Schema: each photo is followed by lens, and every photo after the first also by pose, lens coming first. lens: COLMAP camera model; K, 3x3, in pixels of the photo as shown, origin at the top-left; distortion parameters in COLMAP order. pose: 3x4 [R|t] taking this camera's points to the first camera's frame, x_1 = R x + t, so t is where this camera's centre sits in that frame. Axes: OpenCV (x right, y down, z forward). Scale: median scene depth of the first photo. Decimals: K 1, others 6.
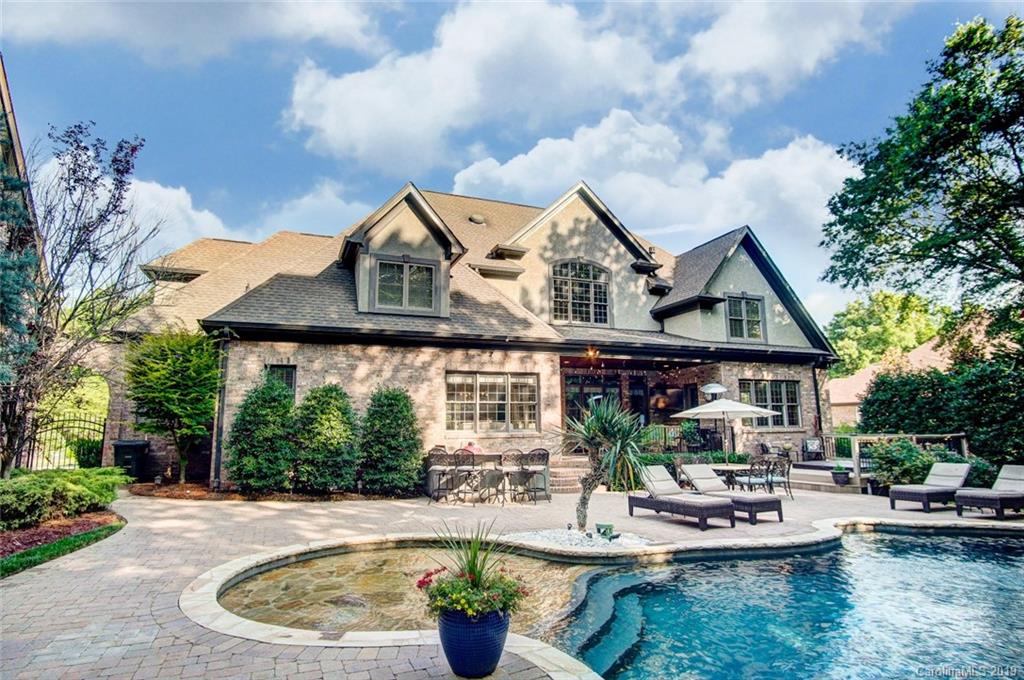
lens RADIAL K [[558.0, 0, 514.1], [0, 558.0, 335.7], [0, 0, 1]] dist [-0.024882, 0.000624]
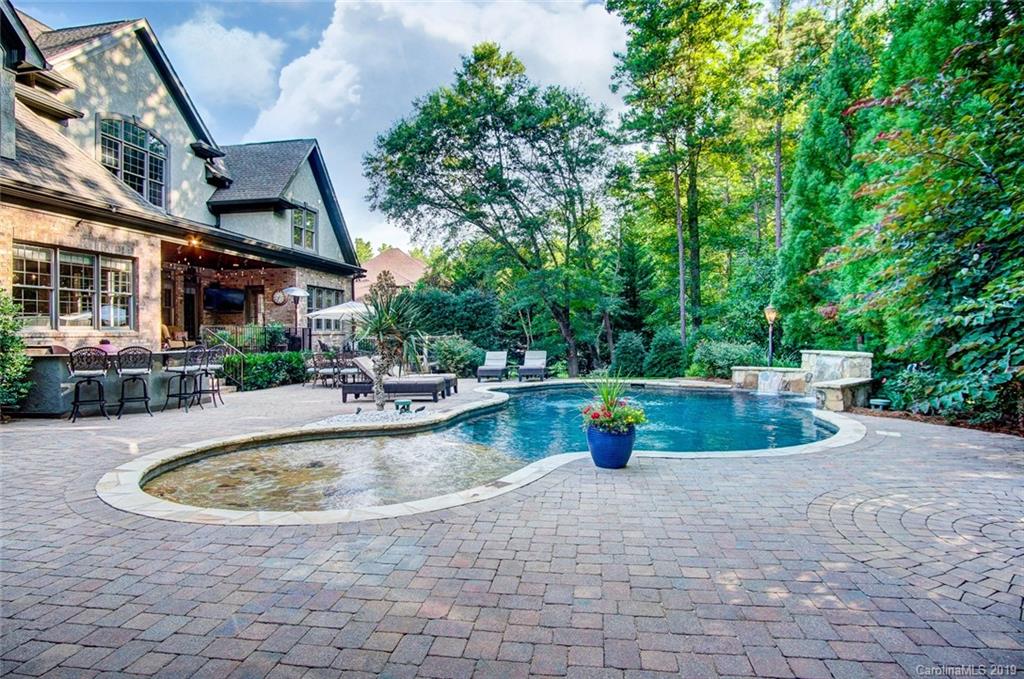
lens RADIAL K [[558.0, 0, 514.1], [0, 558.0, 335.2], [0, 0, 1]] dist [-0.024882, 0.000624]
pose [[0.518091, 0.002107, 0.855323, -0.285985], [-0.135871, 0.987502, 0.079868, 0.032358], [-0.844465, -0.157592, 0.511902, 0.096852]]
